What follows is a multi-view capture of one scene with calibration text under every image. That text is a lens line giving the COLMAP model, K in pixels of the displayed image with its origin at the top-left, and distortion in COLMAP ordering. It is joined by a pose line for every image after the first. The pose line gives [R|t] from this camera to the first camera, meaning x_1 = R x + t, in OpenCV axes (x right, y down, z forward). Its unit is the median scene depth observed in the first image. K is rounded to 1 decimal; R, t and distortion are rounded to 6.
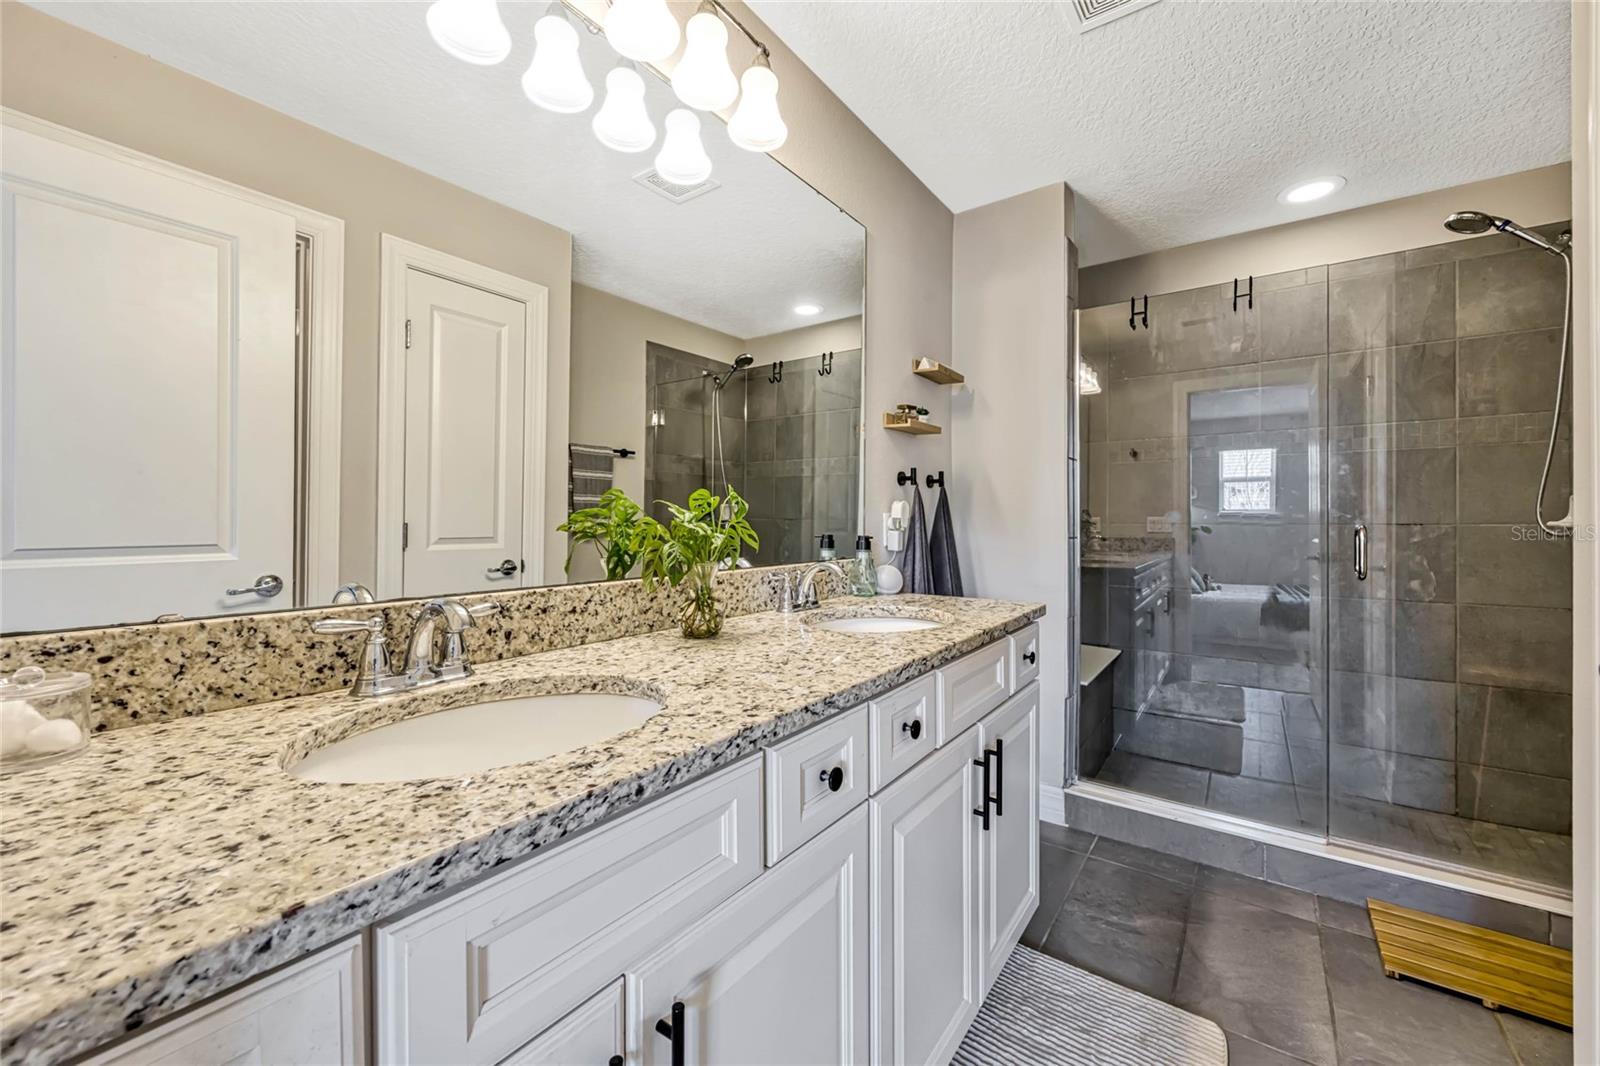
lens RADIAL K [[618.8, 0, 802.5], [0, 618.8, 524.0], [0, 0, 1]] dist [0.001200, -0.001016]
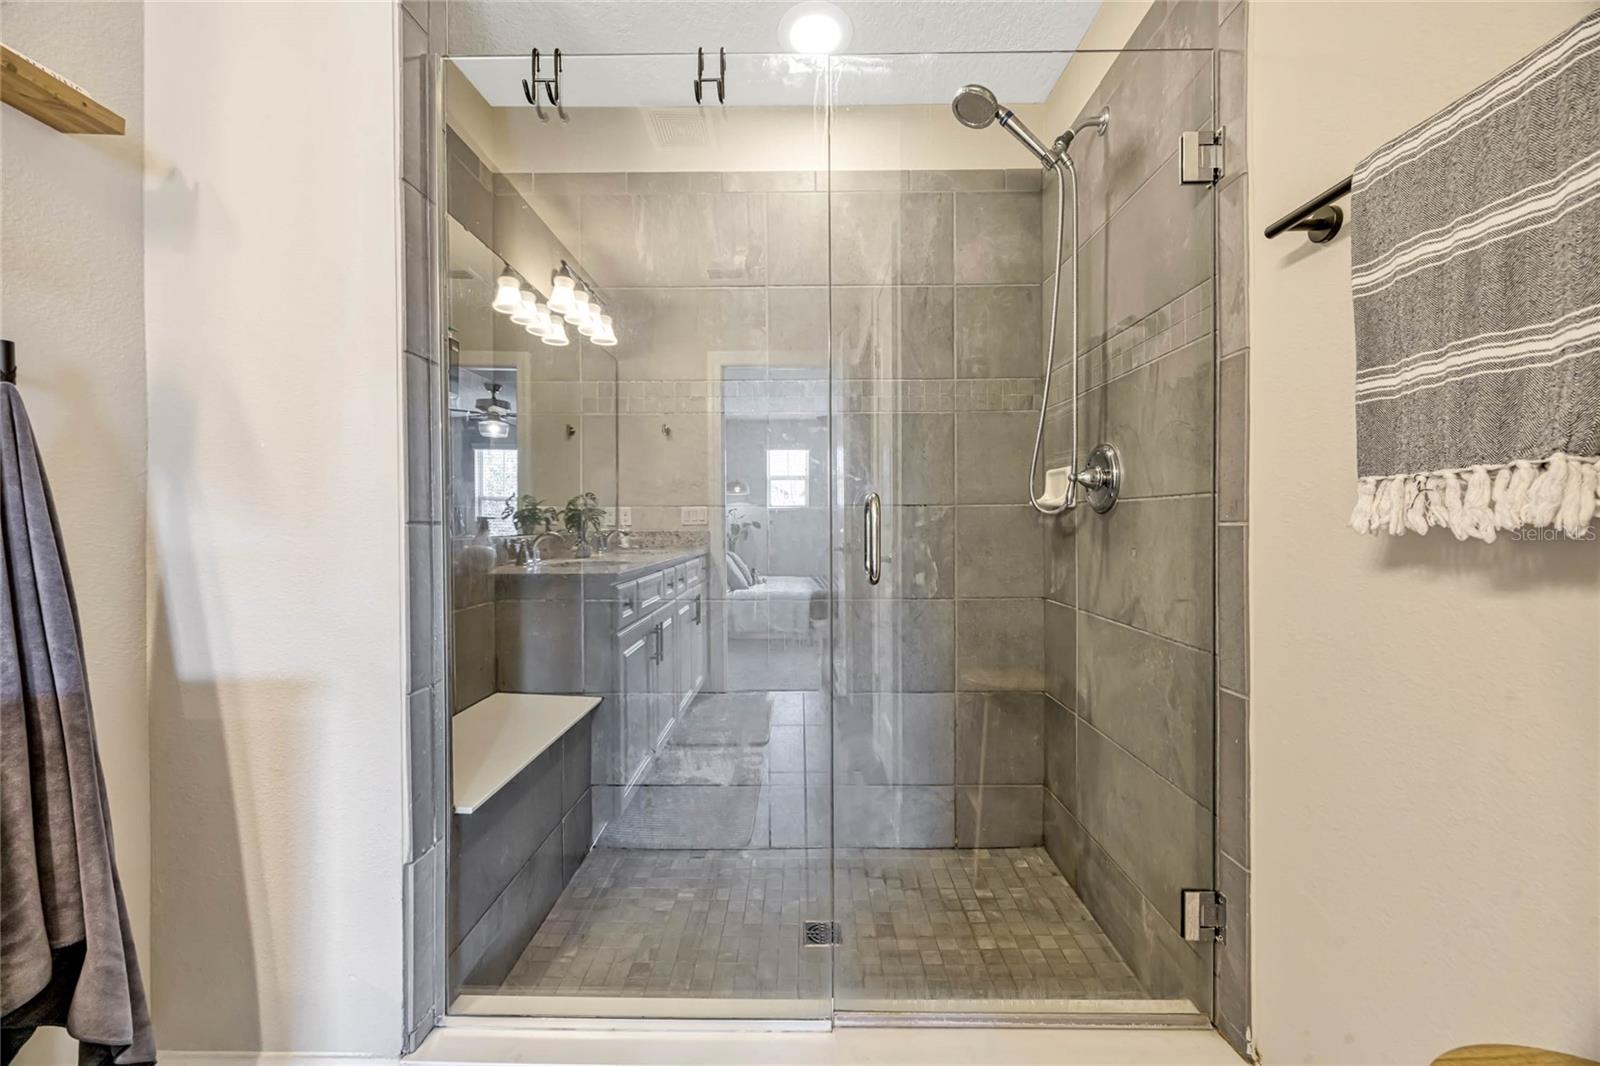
lens RADIAL K [[618.8, 0, 797.9], [0, 618.8, 528.0], [0, 0, 1]] dist [0.001200, -0.001016]
pose [[0.812797, -0.008615, 0.582484, 0.380672], [0.004805, 0.999956, 0.008084, 0.023116], [-0.582528, -0.003772, 0.812802, 0.427415]]
